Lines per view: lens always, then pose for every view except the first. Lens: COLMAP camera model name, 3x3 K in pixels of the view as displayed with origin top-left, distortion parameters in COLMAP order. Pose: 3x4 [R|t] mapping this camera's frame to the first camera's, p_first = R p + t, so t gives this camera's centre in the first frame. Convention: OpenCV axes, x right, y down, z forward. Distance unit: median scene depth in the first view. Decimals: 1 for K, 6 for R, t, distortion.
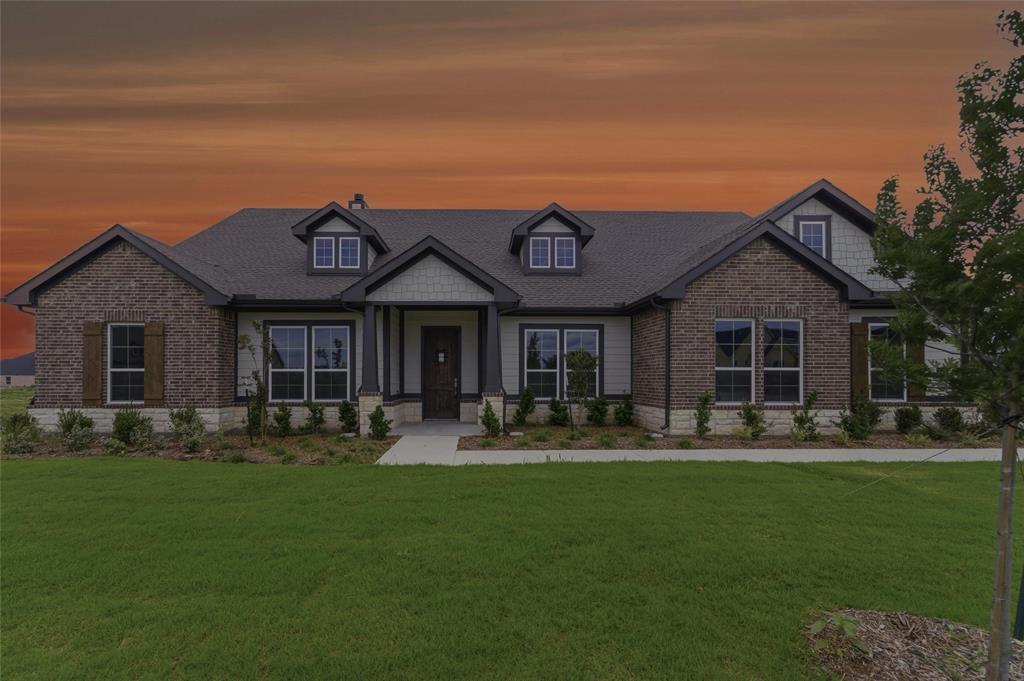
lens RADIAL K [[402.2, 0, 512.1], [0, 402.2, 359.9], [0, 0, 1]] dist [-0.002893, -0.000110]
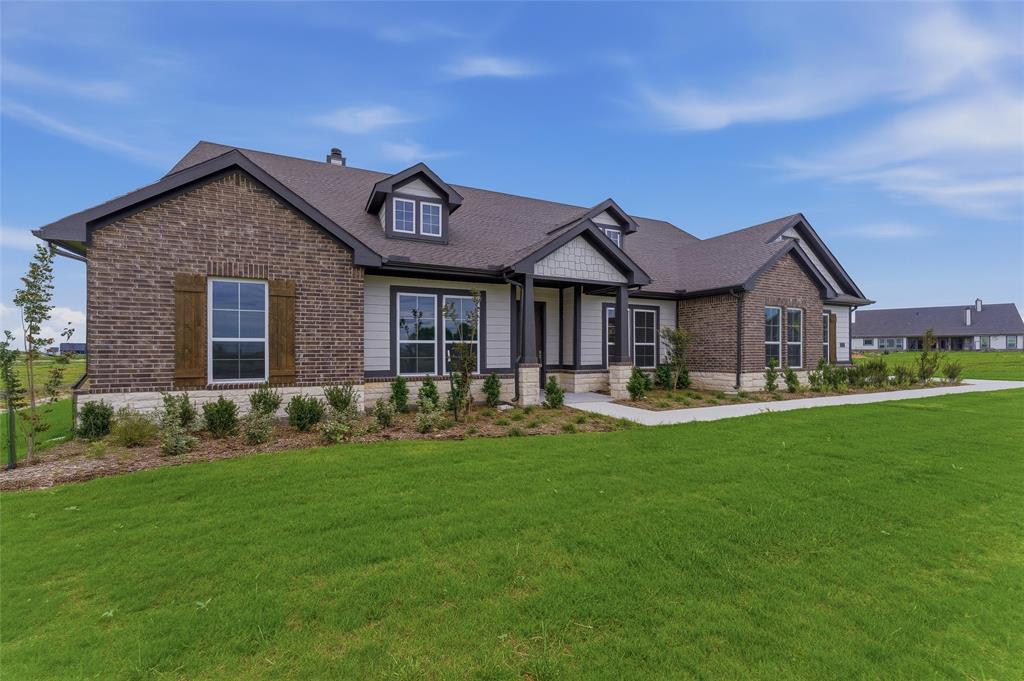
lens RADIAL K [[421.9, 0, 514.0], [0, 421.9, 337.0], [0, 0, 1]] dist [-0.001579, 0.000356]
pose [[0.912821, 0.011910, 0.408186, -0.804078], [-0.016884, 0.999821, 0.008584, 0.003634], [-0.408010, -0.014727, 0.912859, 0.035327]]
